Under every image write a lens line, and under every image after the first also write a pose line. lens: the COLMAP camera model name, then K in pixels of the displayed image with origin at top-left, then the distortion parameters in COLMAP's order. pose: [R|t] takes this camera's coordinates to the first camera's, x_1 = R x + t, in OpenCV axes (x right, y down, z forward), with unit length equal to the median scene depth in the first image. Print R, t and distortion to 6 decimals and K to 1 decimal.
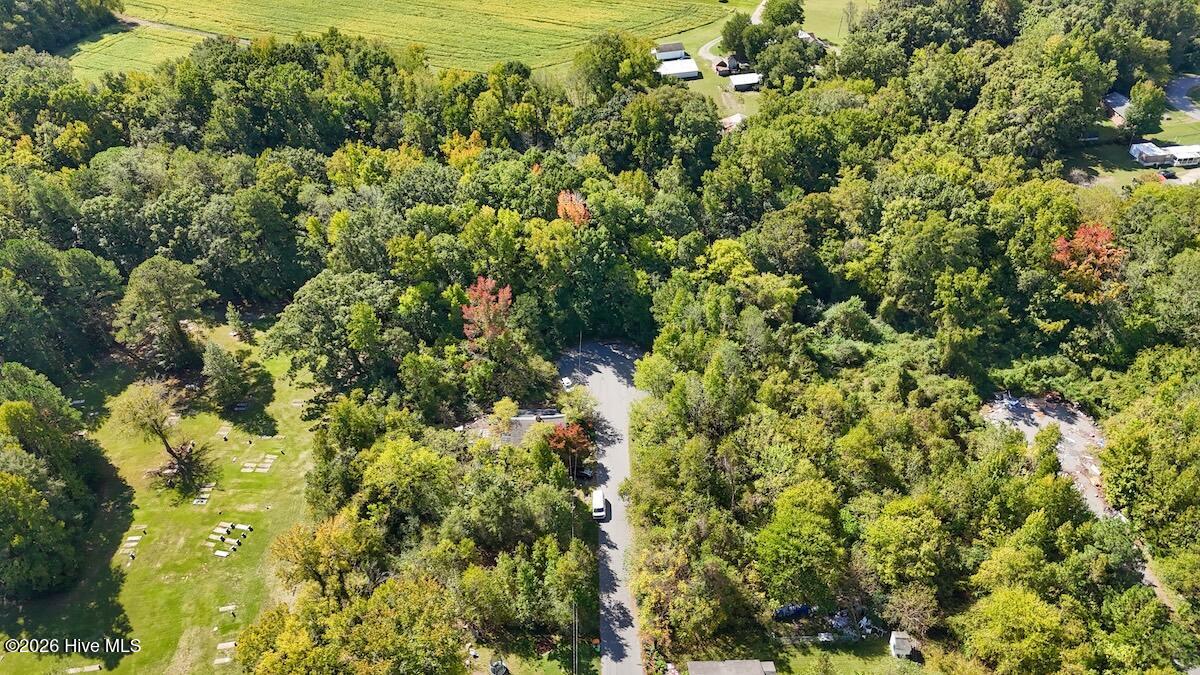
lens RADIAL K [[894.8, 0, 603.7], [0, 894.8, 338.6], [0, 0, 1]] dist [0.071761, -0.066462]
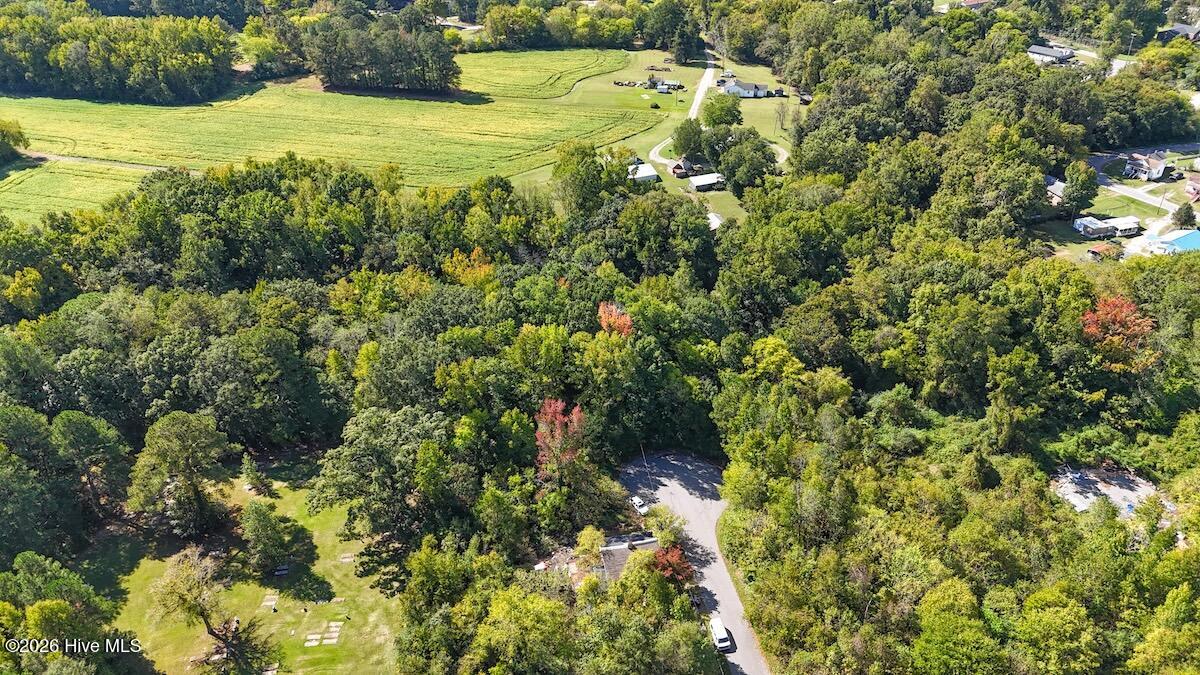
lens RADIAL K [[894.8, 0, 603.5], [0, 894.8, 337.7], [0, 0, 1]] dist [0.071761, -0.066462]
pose [[0.985329, -0.082458, 0.149422, -0.200584], [0.097898, 0.990250, -0.099105, -0.031808], [-0.139793, 0.112279, 0.983794, 0.050112]]
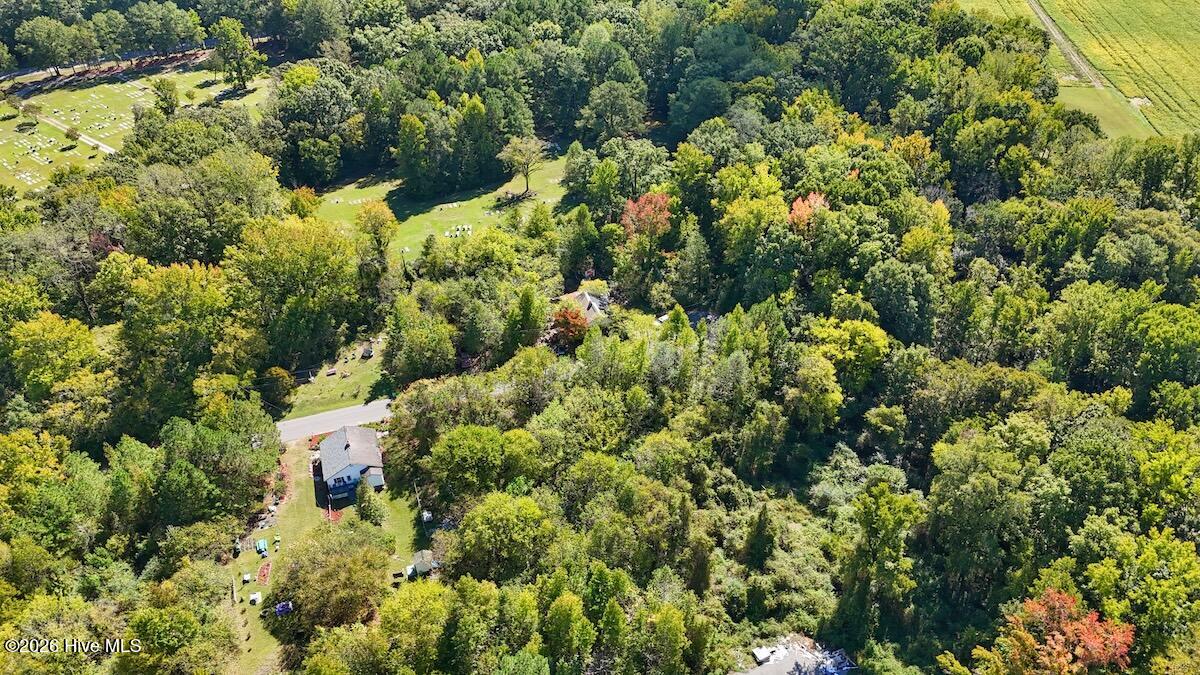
lens RADIAL K [[894.8, 0, 596.2], [0, 894.8, 335.7], [0, 0, 1]] dist [0.071761, -0.066462]
pose [[0.293233, 0.595136, -0.748216, 0.753519], [-0.571889, 0.736350, 0.361569, -0.279115], [0.766132, 0.321872, 0.556274, 0.324991]]
